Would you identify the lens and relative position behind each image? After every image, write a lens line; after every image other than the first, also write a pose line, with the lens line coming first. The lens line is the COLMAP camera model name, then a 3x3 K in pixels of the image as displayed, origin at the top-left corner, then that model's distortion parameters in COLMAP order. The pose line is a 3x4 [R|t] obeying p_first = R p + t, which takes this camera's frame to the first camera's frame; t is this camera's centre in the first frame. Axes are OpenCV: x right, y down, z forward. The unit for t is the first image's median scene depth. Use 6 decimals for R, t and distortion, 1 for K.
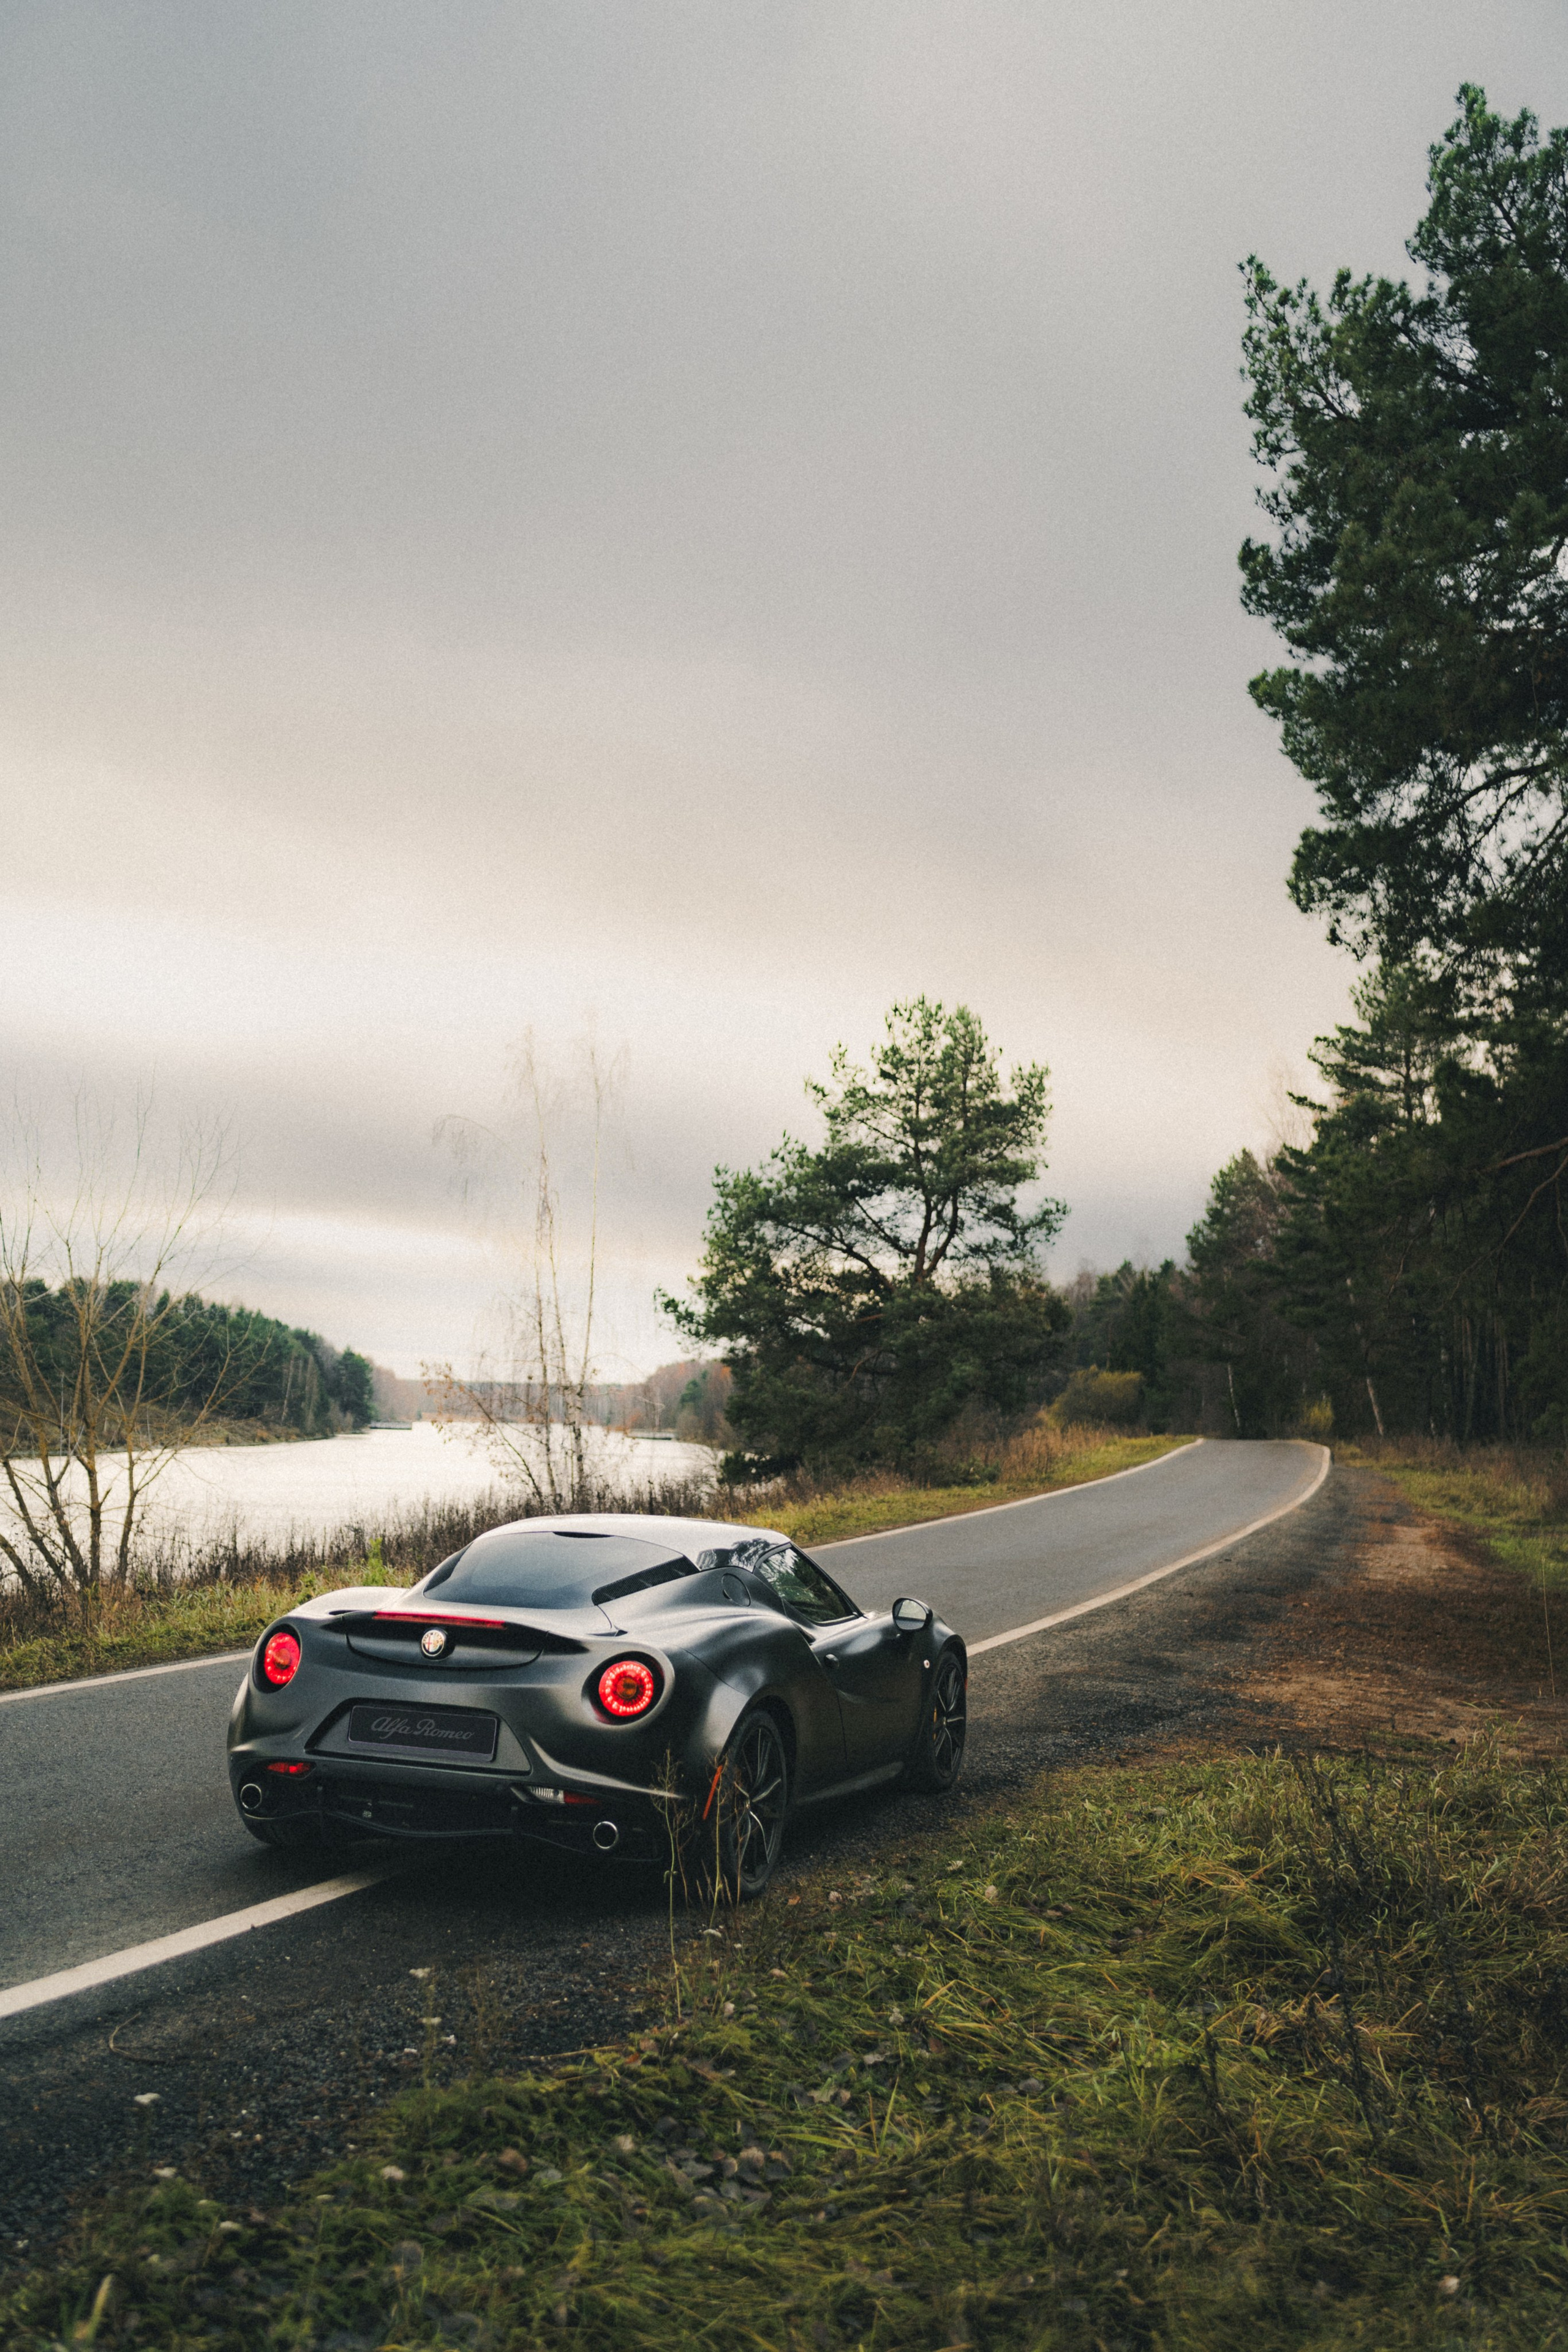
lens RADIAL K [[2373.0, 0, 684.0], [0, 2373.0, 1178.1], [0, 0, 1]] dist [0.005271, 0.048592]
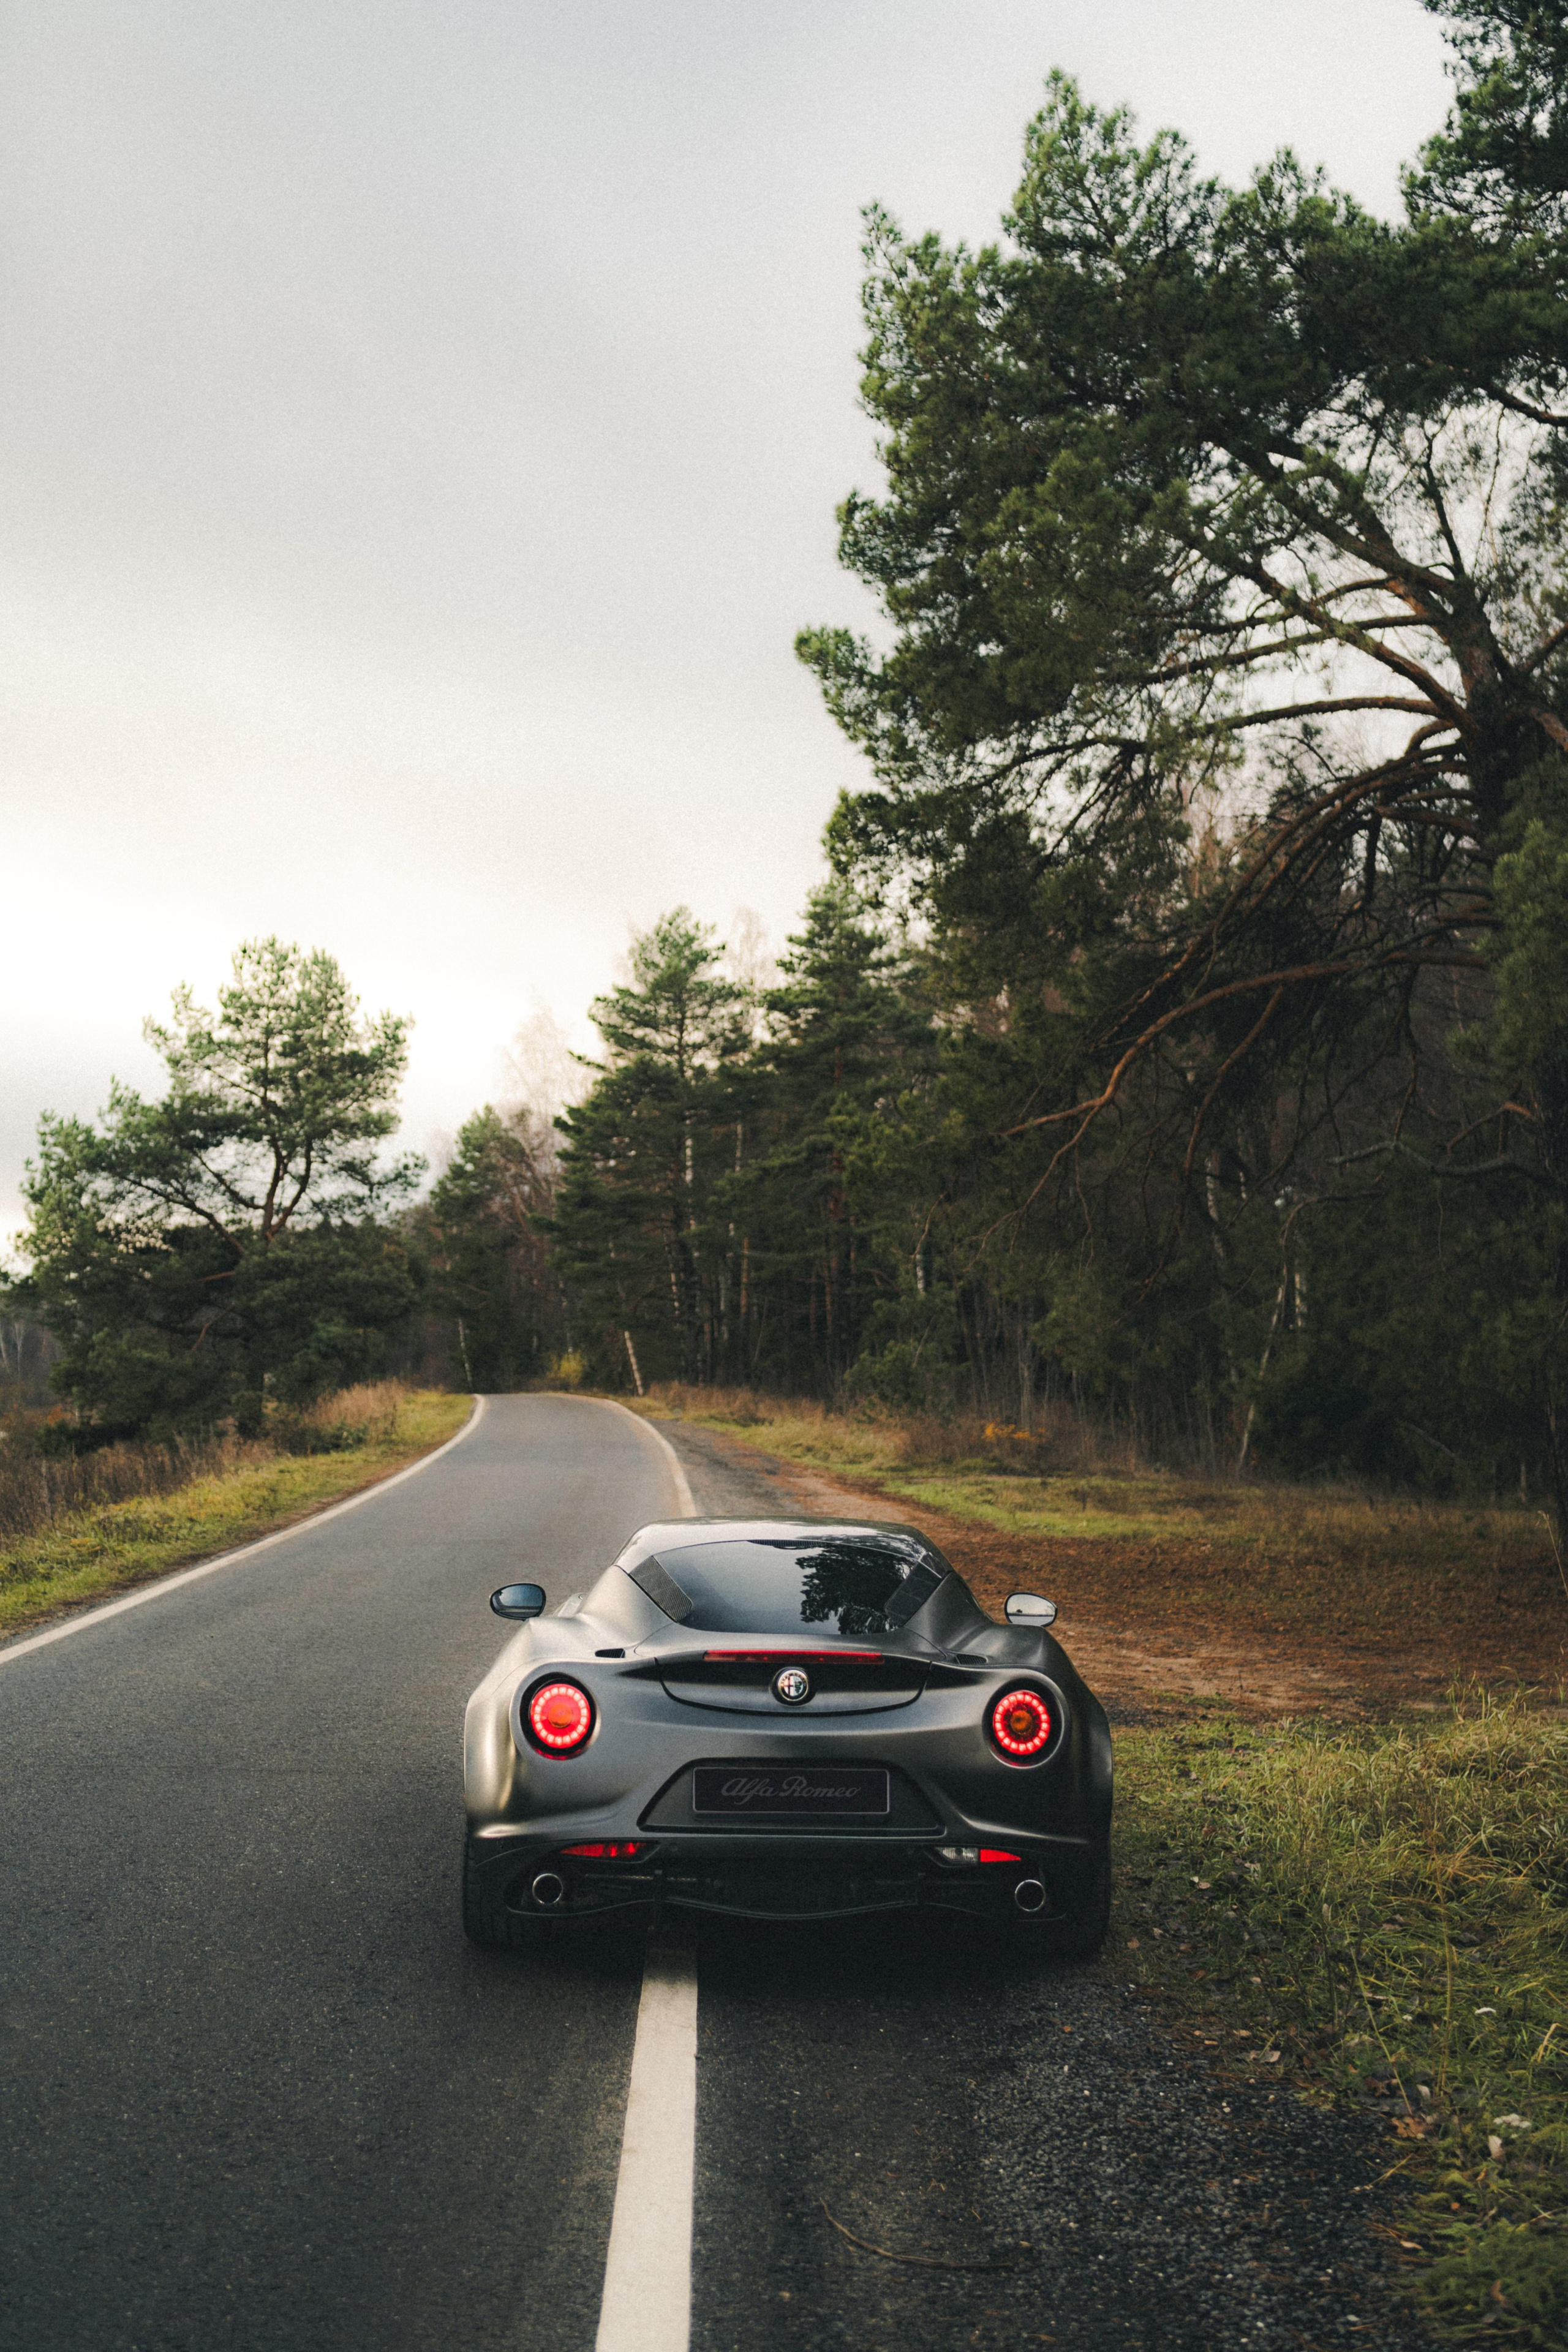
lens RADIAL K [[2373.0, 0, 684.0], [0, 2373.0, 1178.1], [0, 0, 1]] dist [0.005271, 0.048592]
pose [[0.925905, 0.010280, 0.377617, -0.105300], [-0.017778, 0.999708, 0.016375, 0.000929], [-0.377338, -0.021875, 0.925817, 0.055890]]
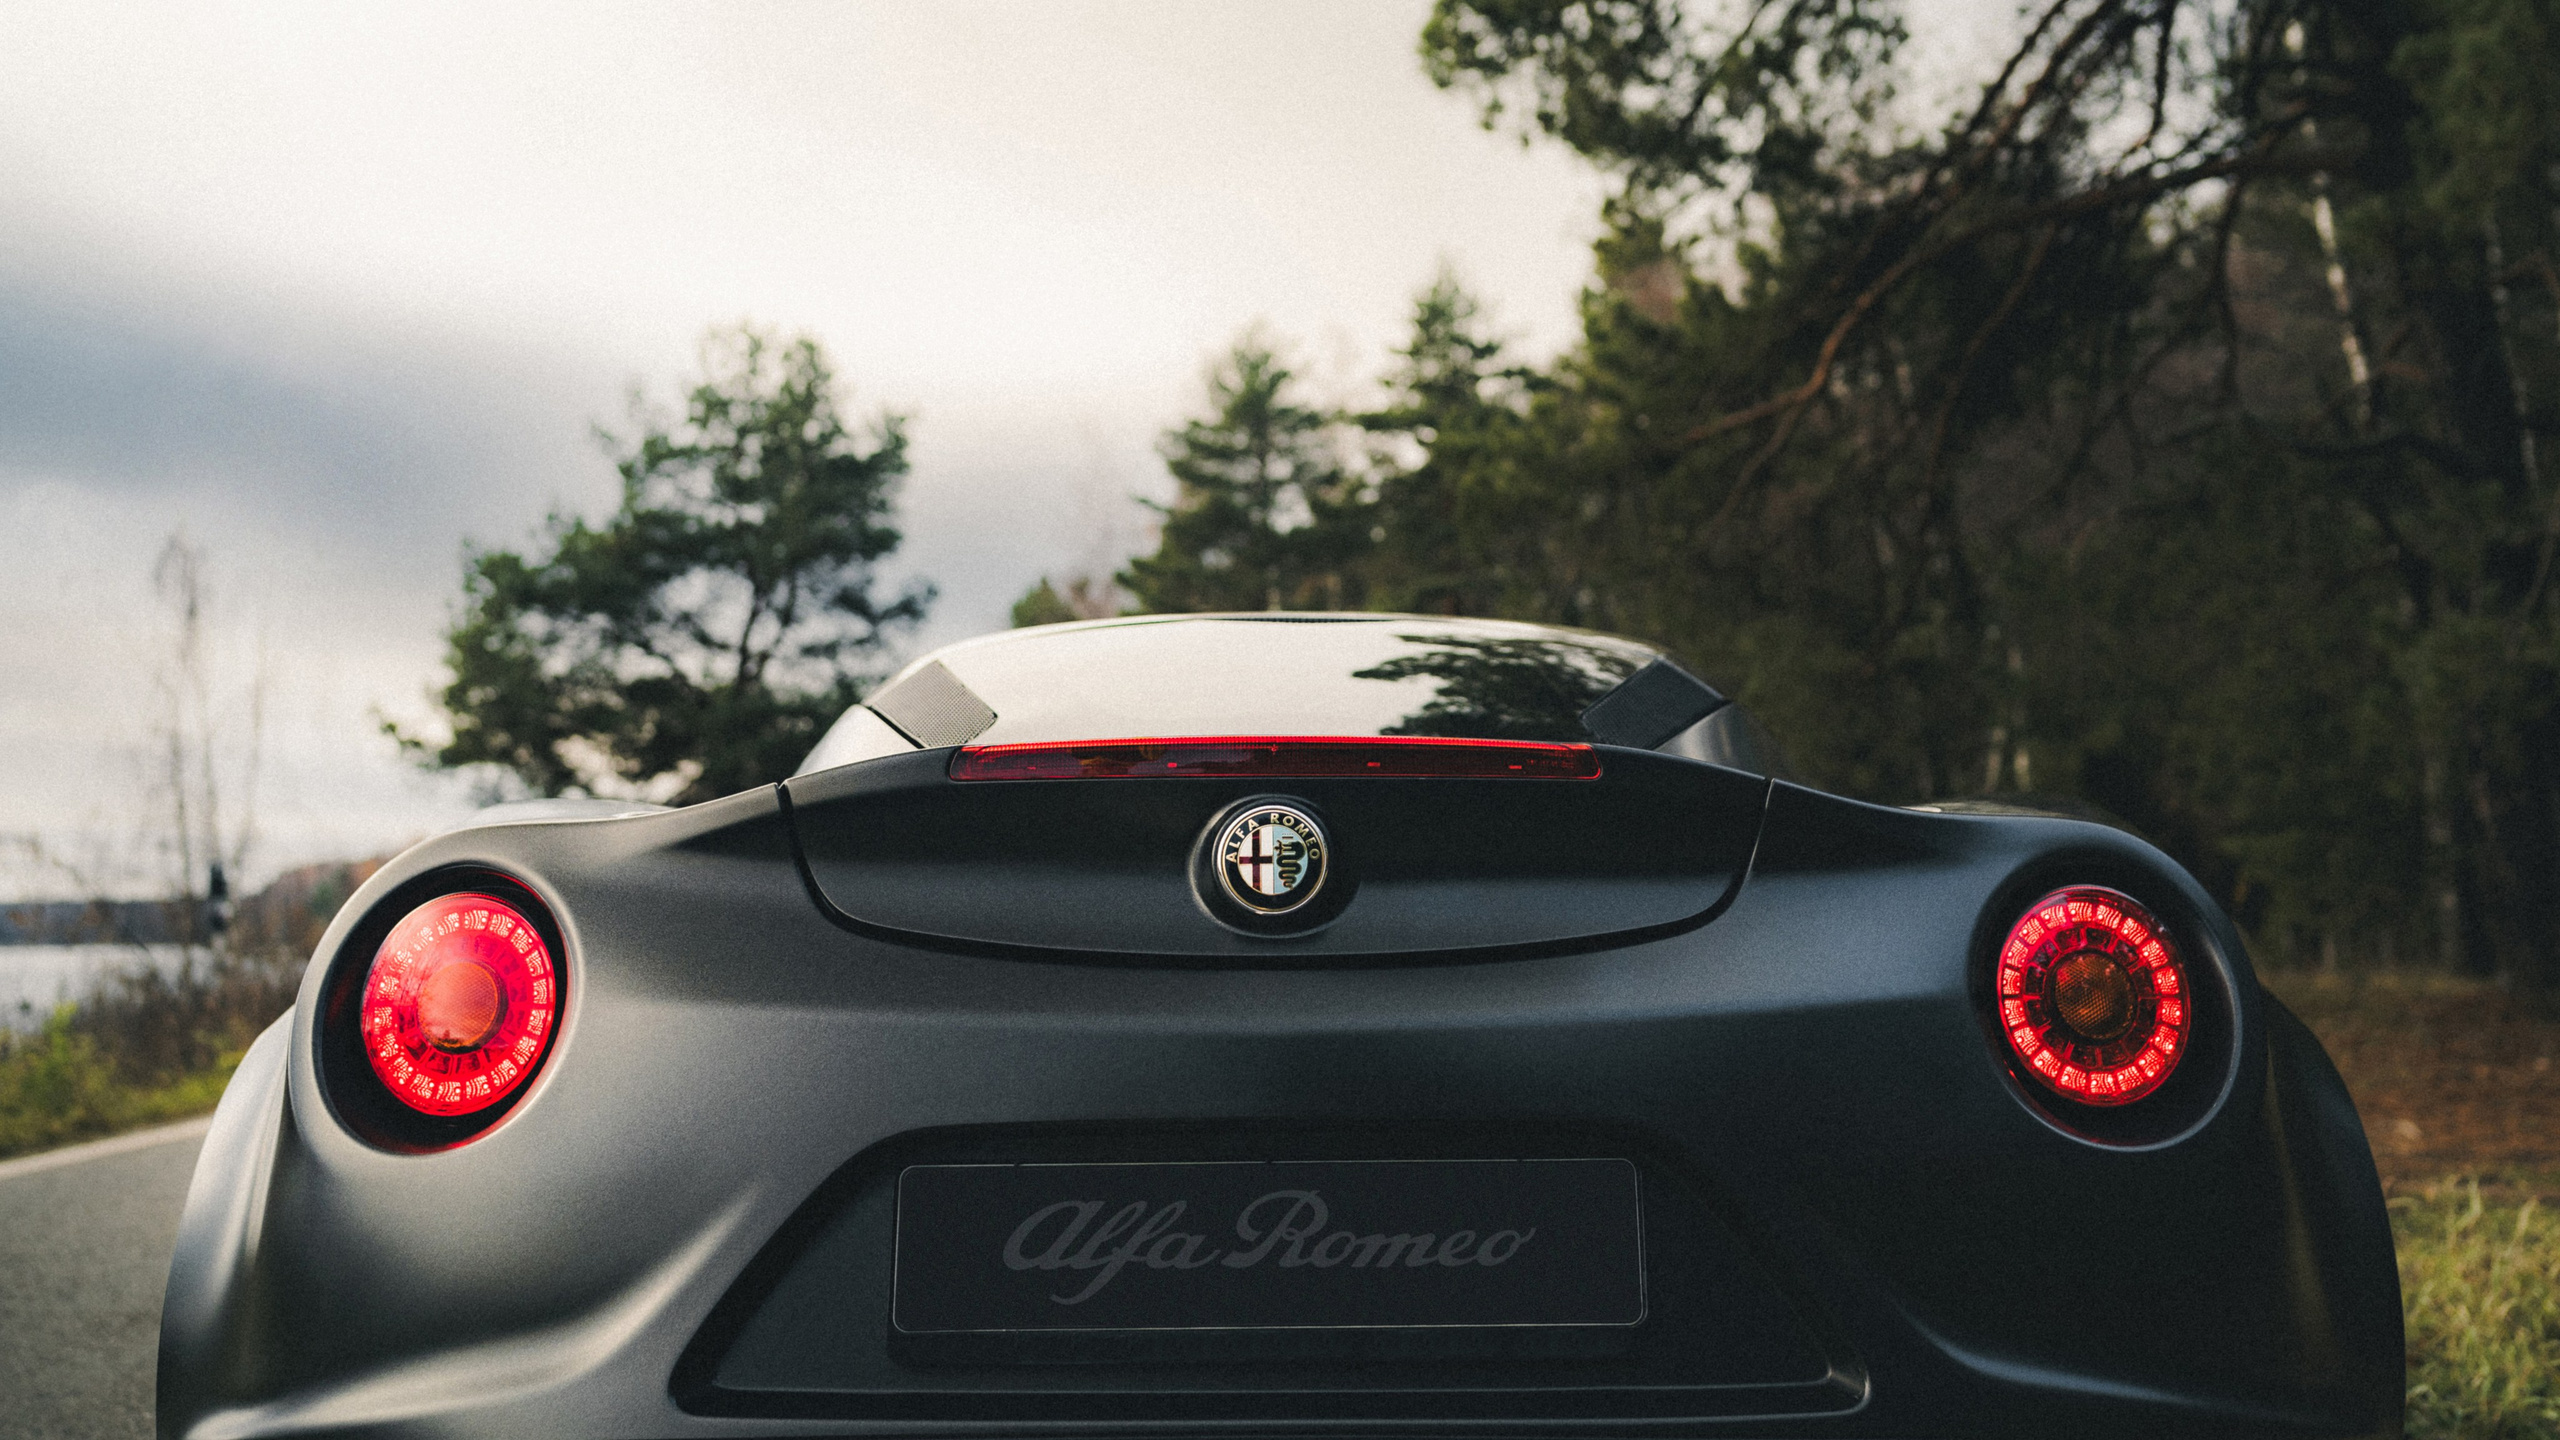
lens RADIAL K [[2534.3, 0, 1281.1], [0, 2534.3, 561.3], [0, 0, 1]] dist [-0.018541, -0.013398]
pose [[0.927401, 0.014279, 0.373796, -0.044842], [0.003421, 0.998906, -0.046646, 0.041098], [-0.374053, 0.044538, 0.926337, 0.177834]]
